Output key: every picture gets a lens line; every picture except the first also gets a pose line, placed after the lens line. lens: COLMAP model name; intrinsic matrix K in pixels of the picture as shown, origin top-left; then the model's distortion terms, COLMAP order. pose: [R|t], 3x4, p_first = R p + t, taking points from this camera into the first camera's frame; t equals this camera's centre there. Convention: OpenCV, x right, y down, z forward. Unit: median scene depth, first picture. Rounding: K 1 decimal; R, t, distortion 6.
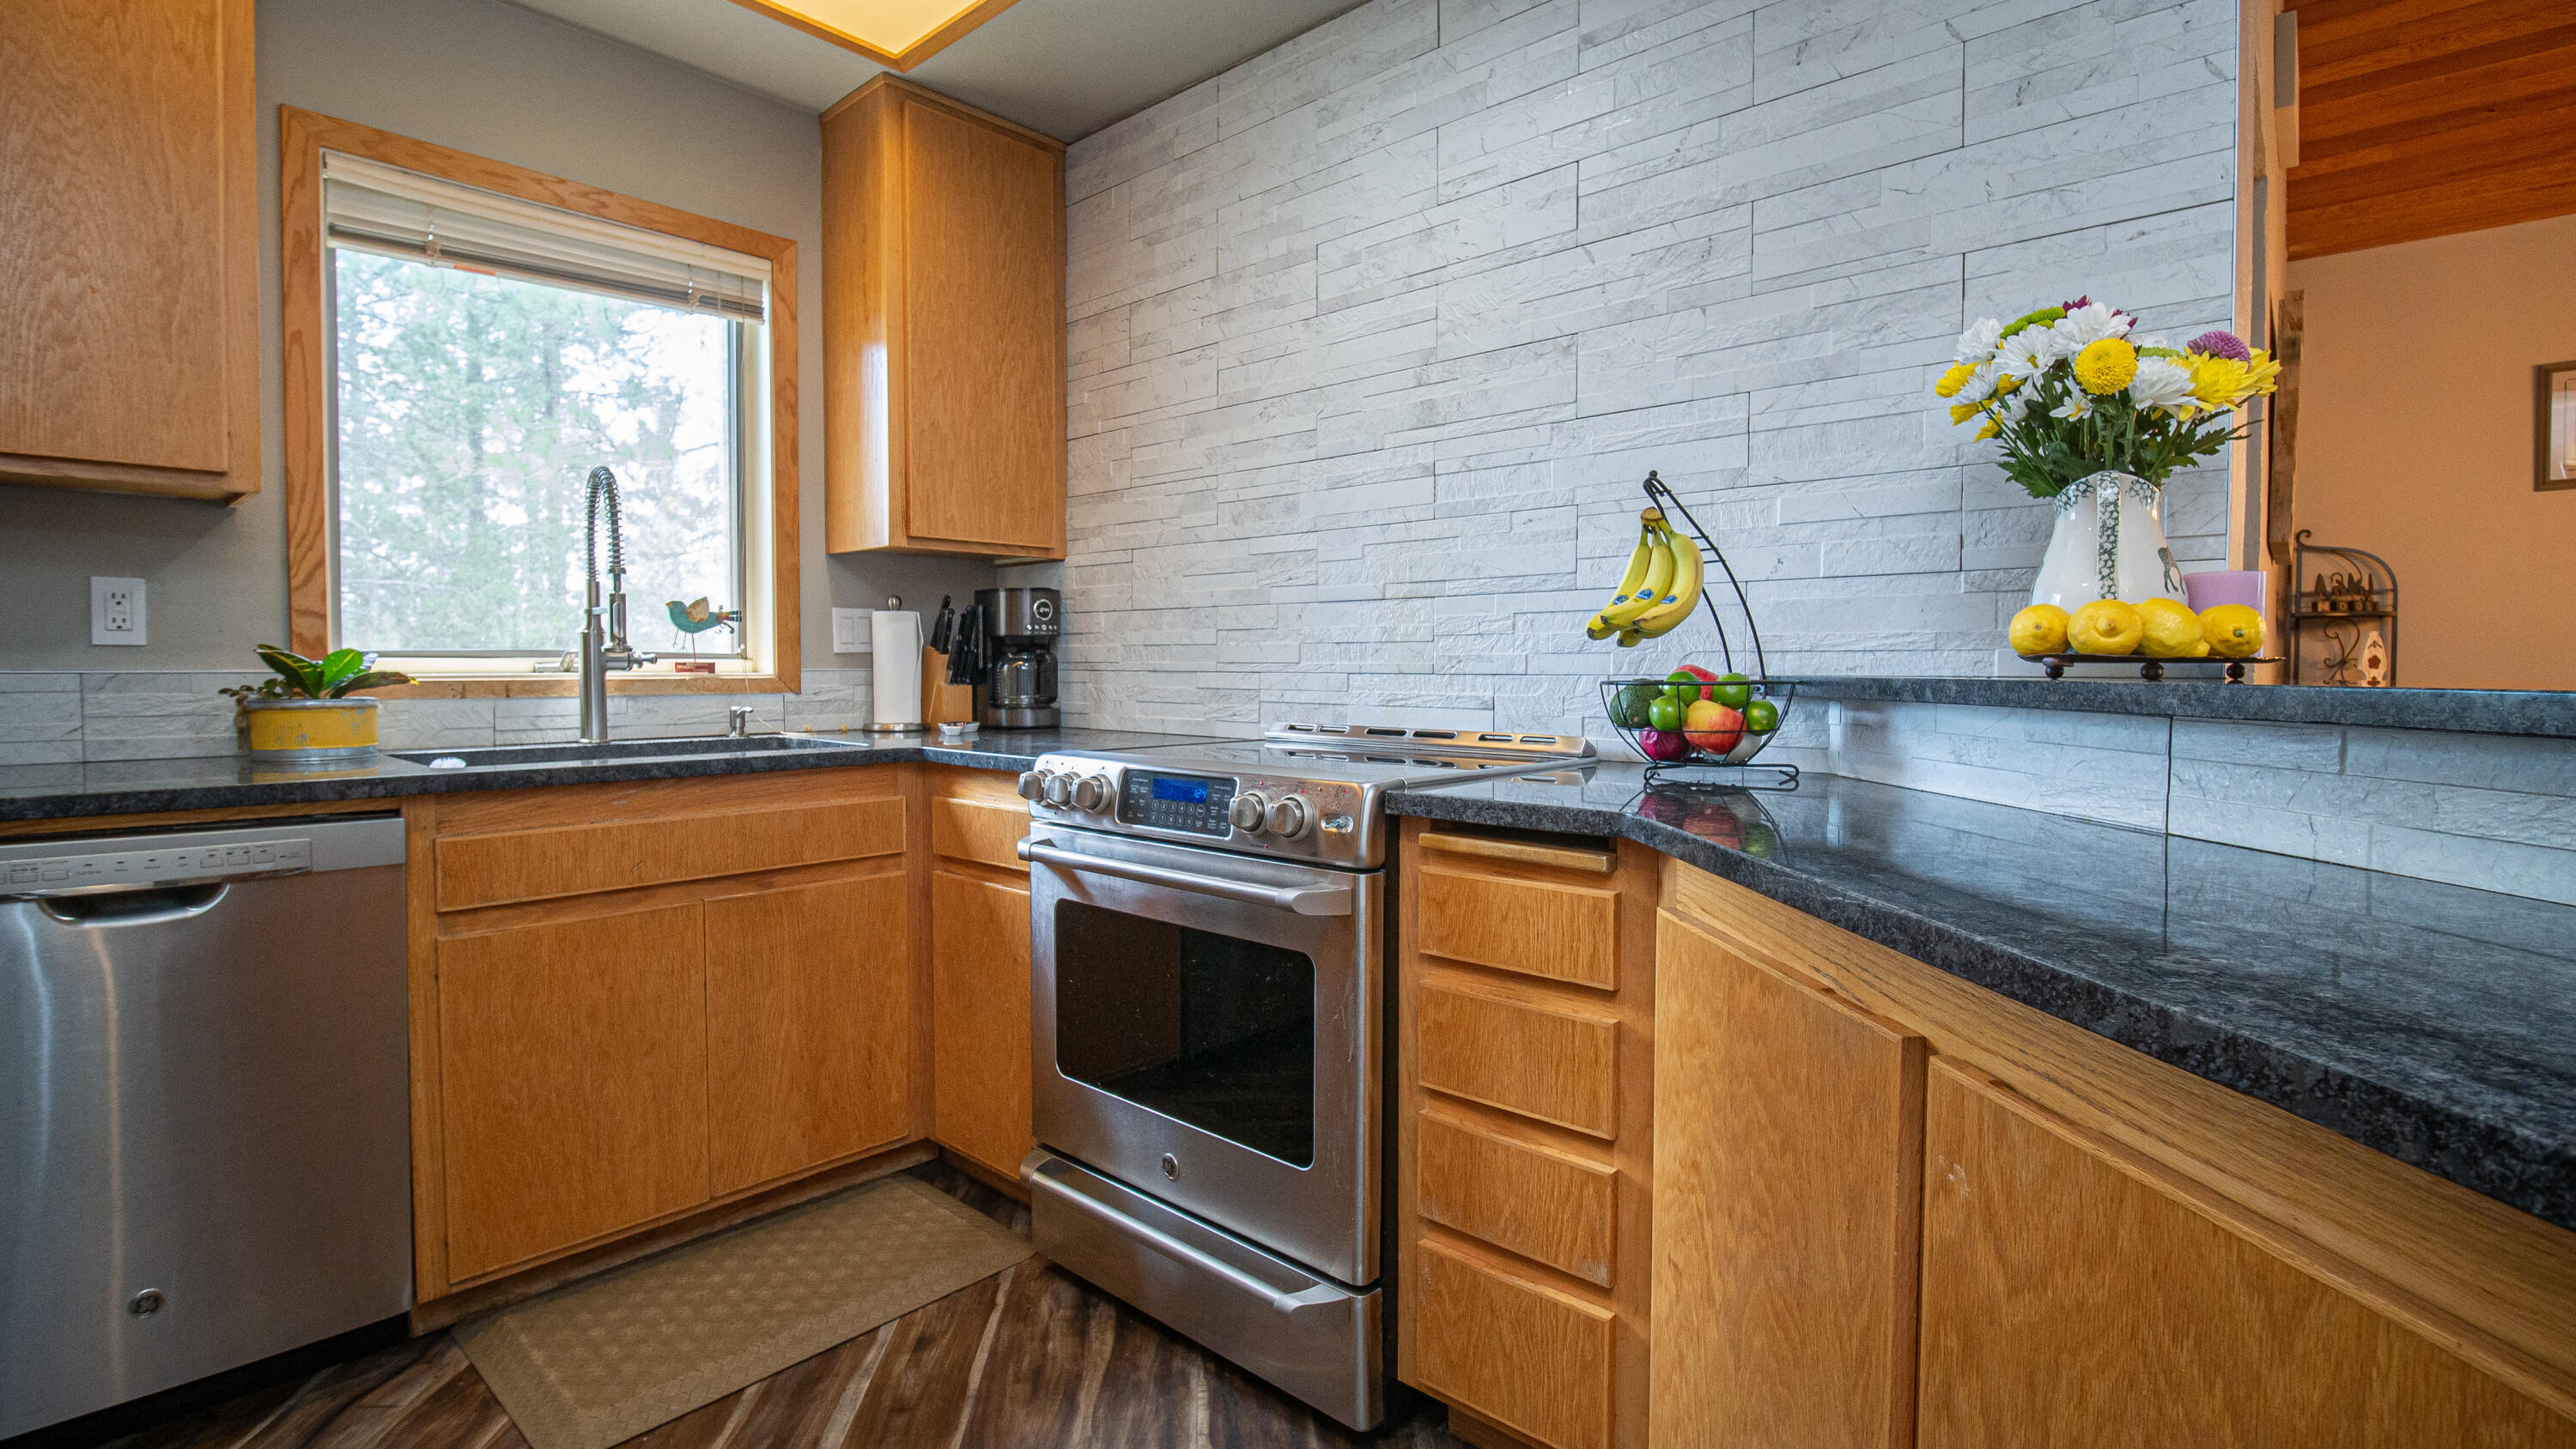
lens RADIAL K [[1162.3, 0, 1280.4], [0, 1162.3, 702.5], [0, 0, 1]] dist [-0.018260, -0.001461]
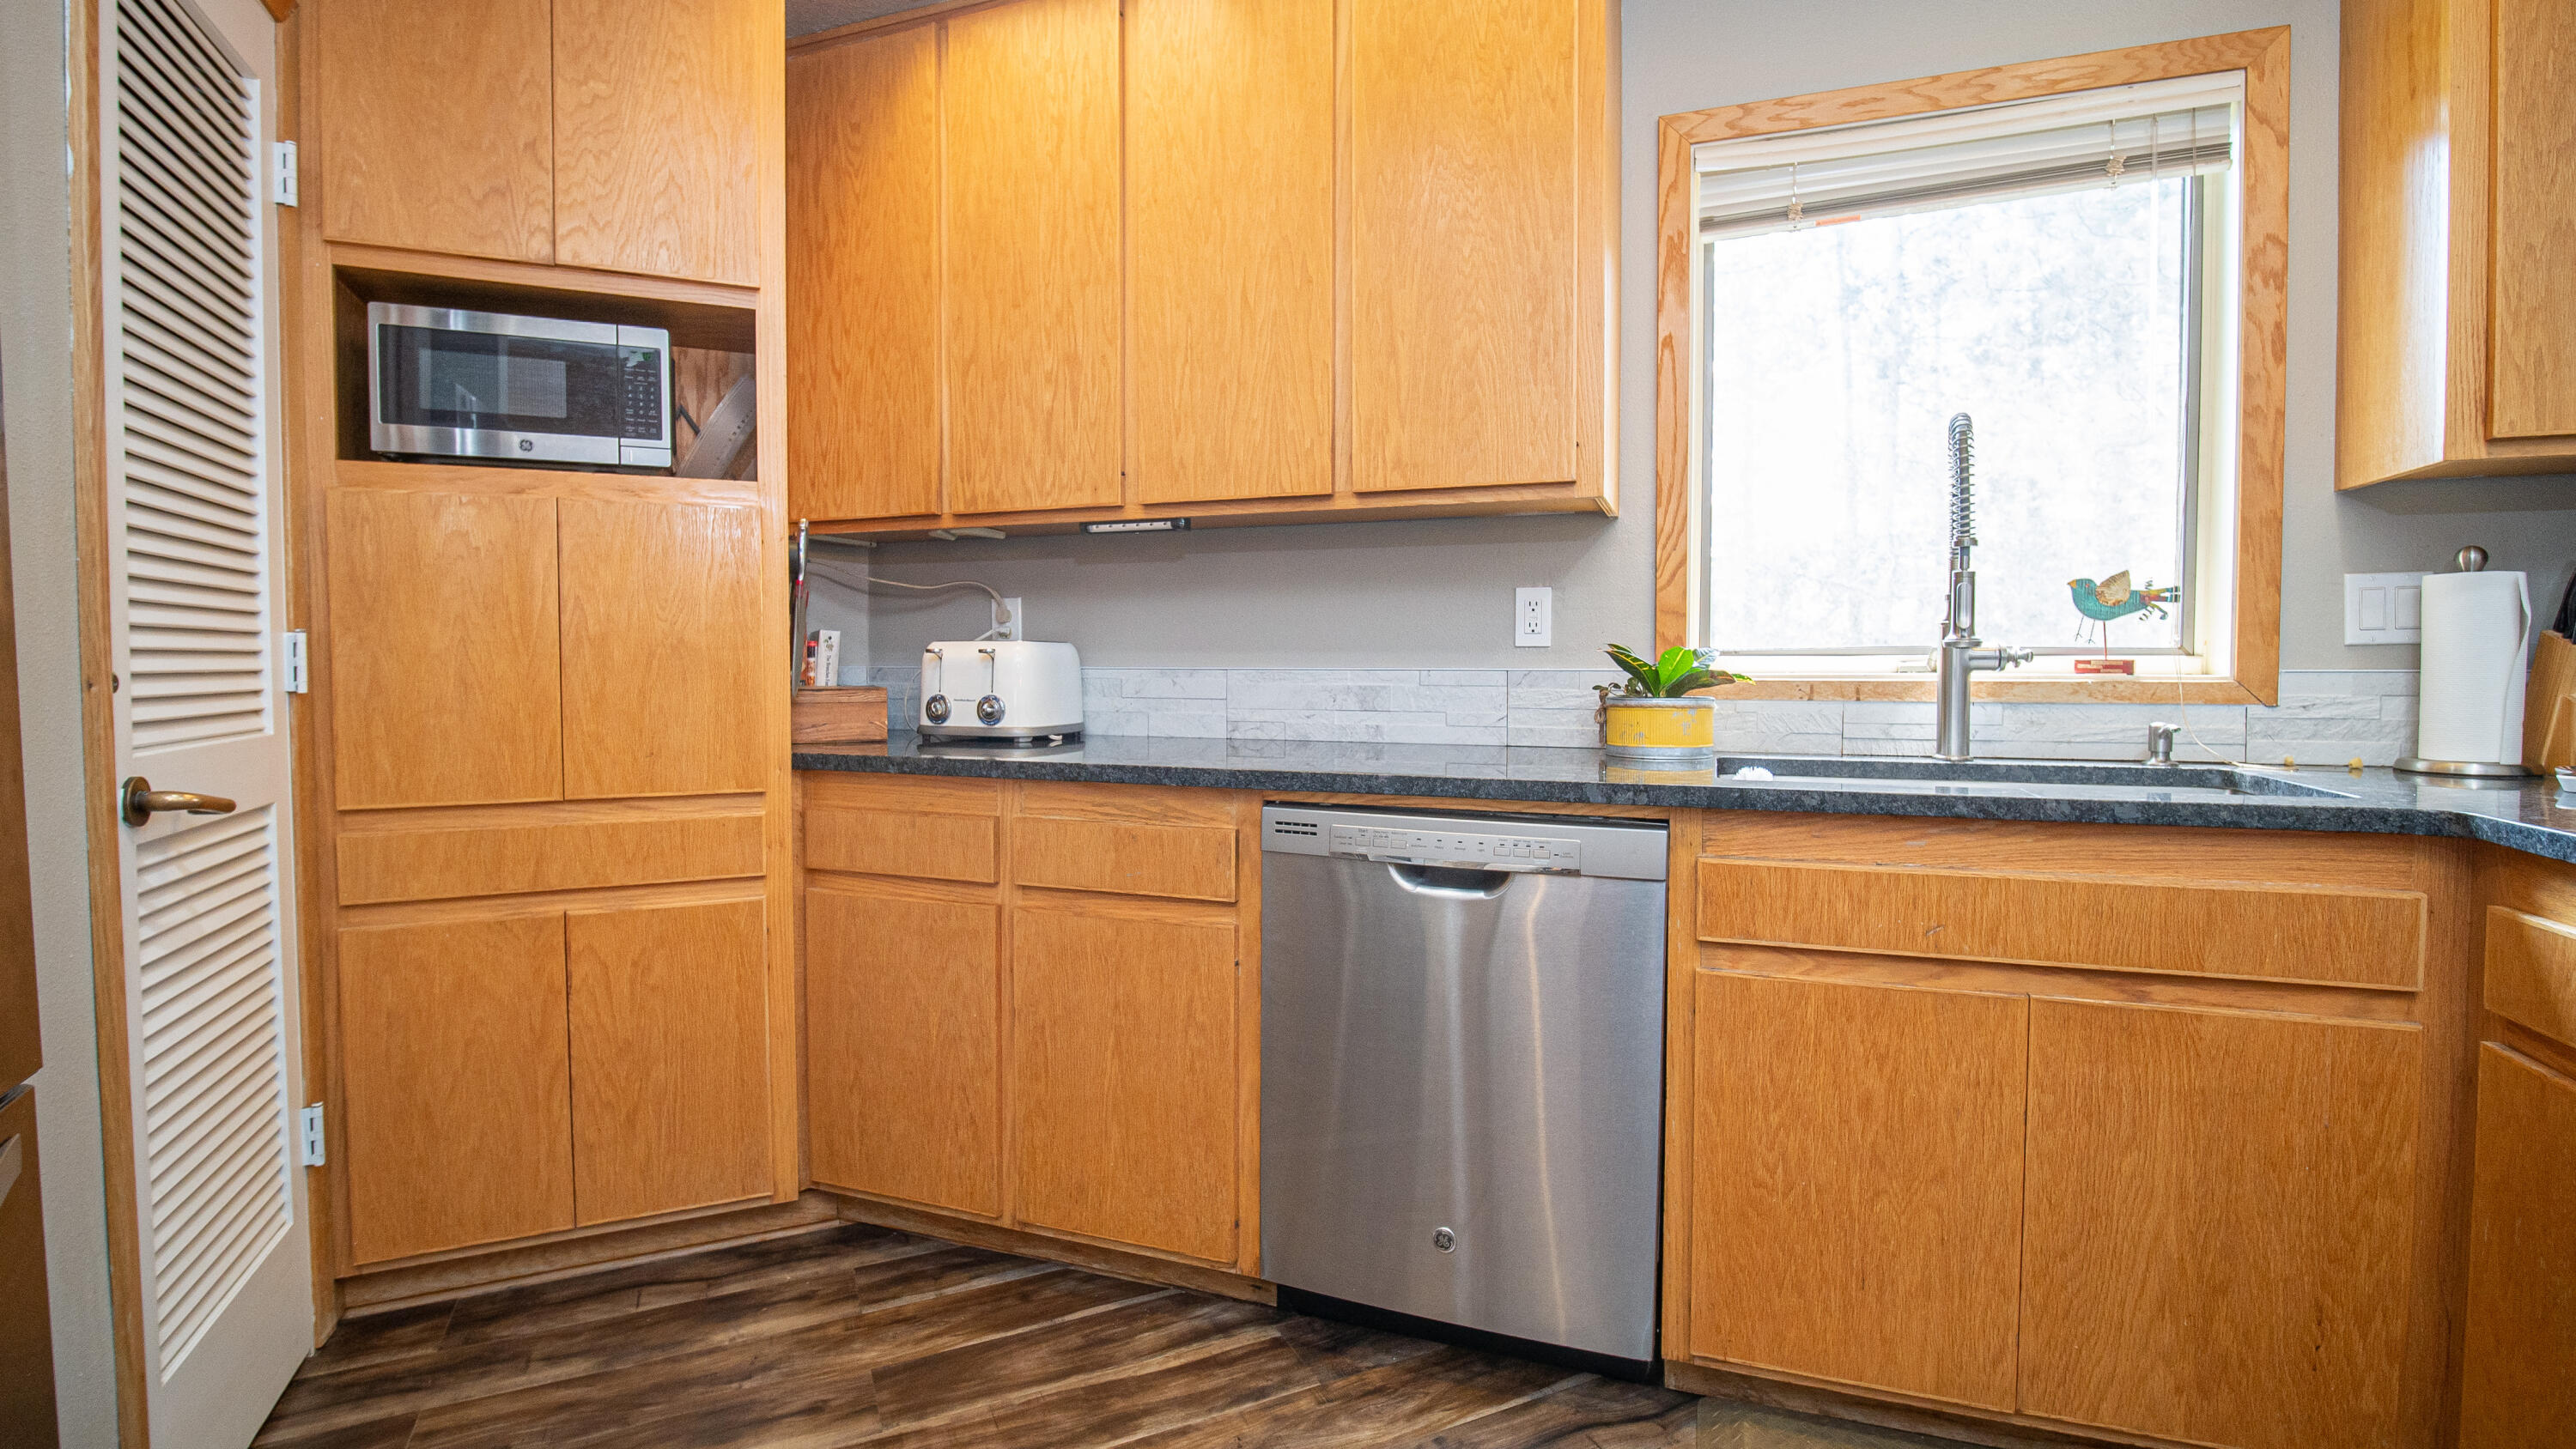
lens RADIAL K [[1162.3, 0, 1291.8], [0, 1162.3, 706.1], [0, 0, 1]] dist [-0.018260, -0.001461]
pose [[0.365948, 0.031745, -0.930094, -0.013838], [-0.028683, 0.999328, 0.022822, -0.009058], [0.930193, 0.018326, 0.366612, 0.315599]]
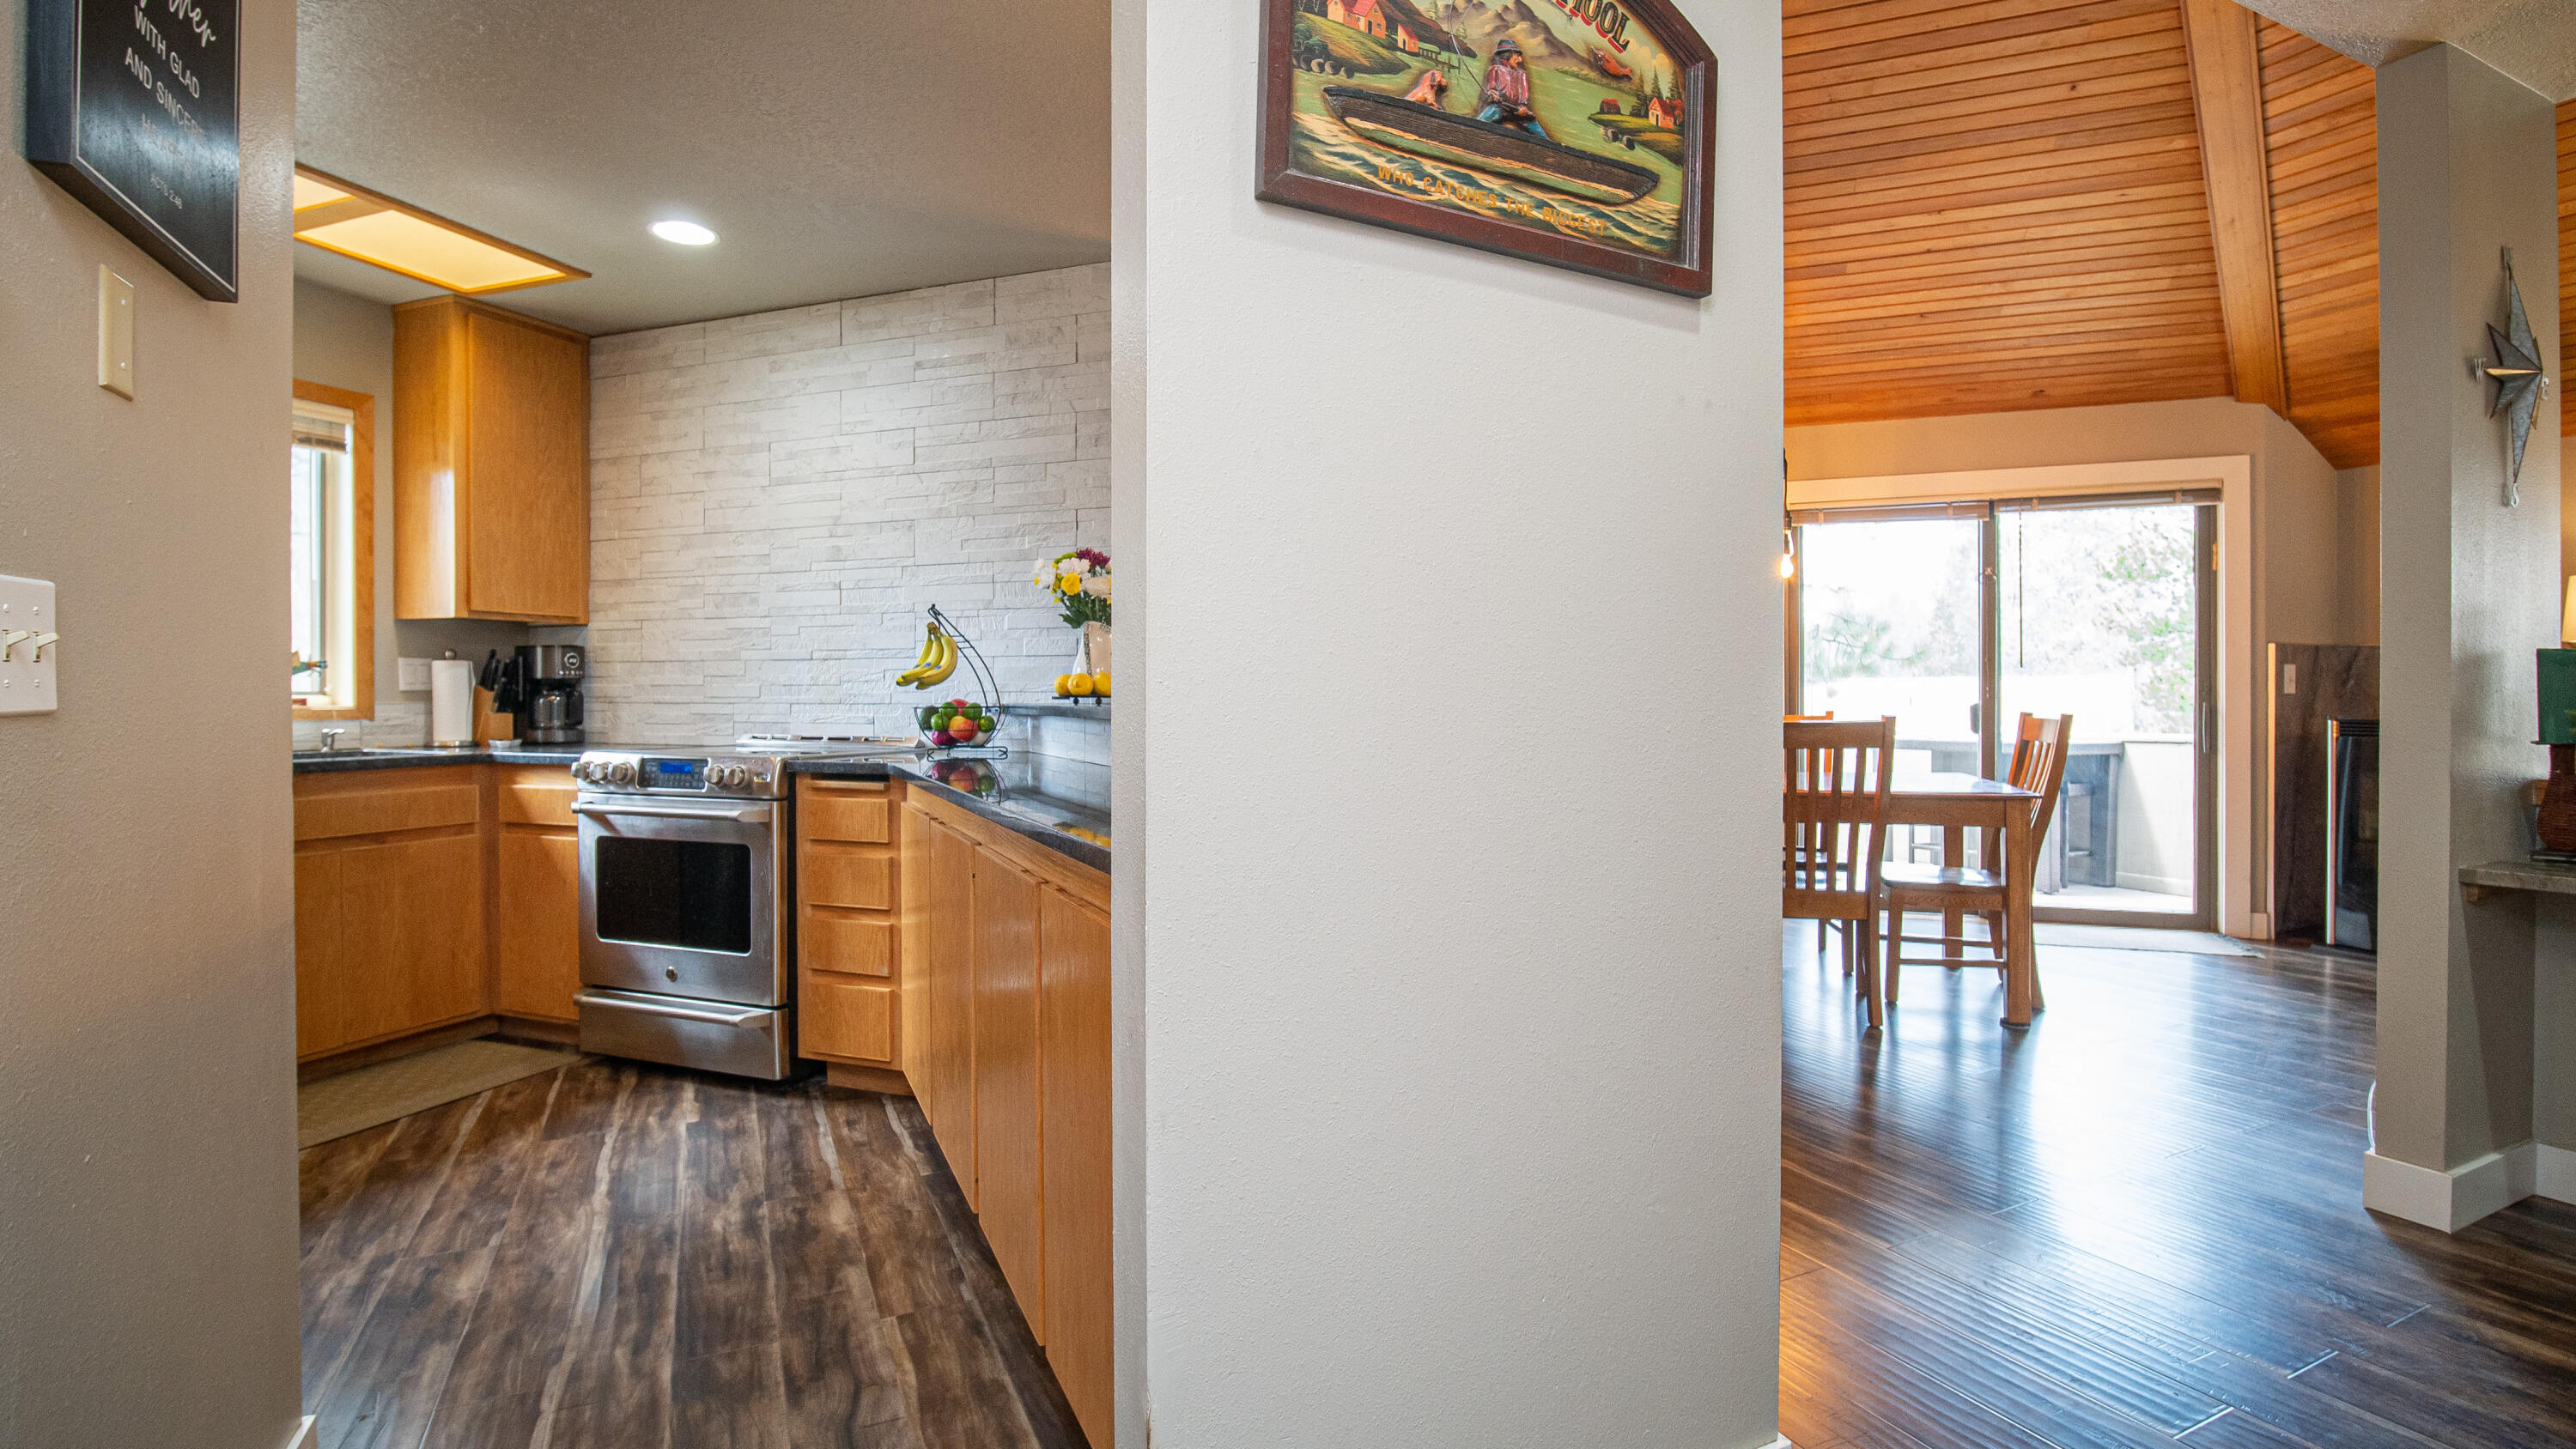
lens RADIAL K [[1162.3, 0, 1272.4], [0, 1162.3, 702.3], [0, 0, 1]] dist [-0.018260, -0.001461]
pose [[0.926781, -0.004322, 0.375576, 0.086047], [0.013969, 0.999639, -0.022965, 0.023435], [-0.375341, 0.026530, 0.926507, -0.903096]]
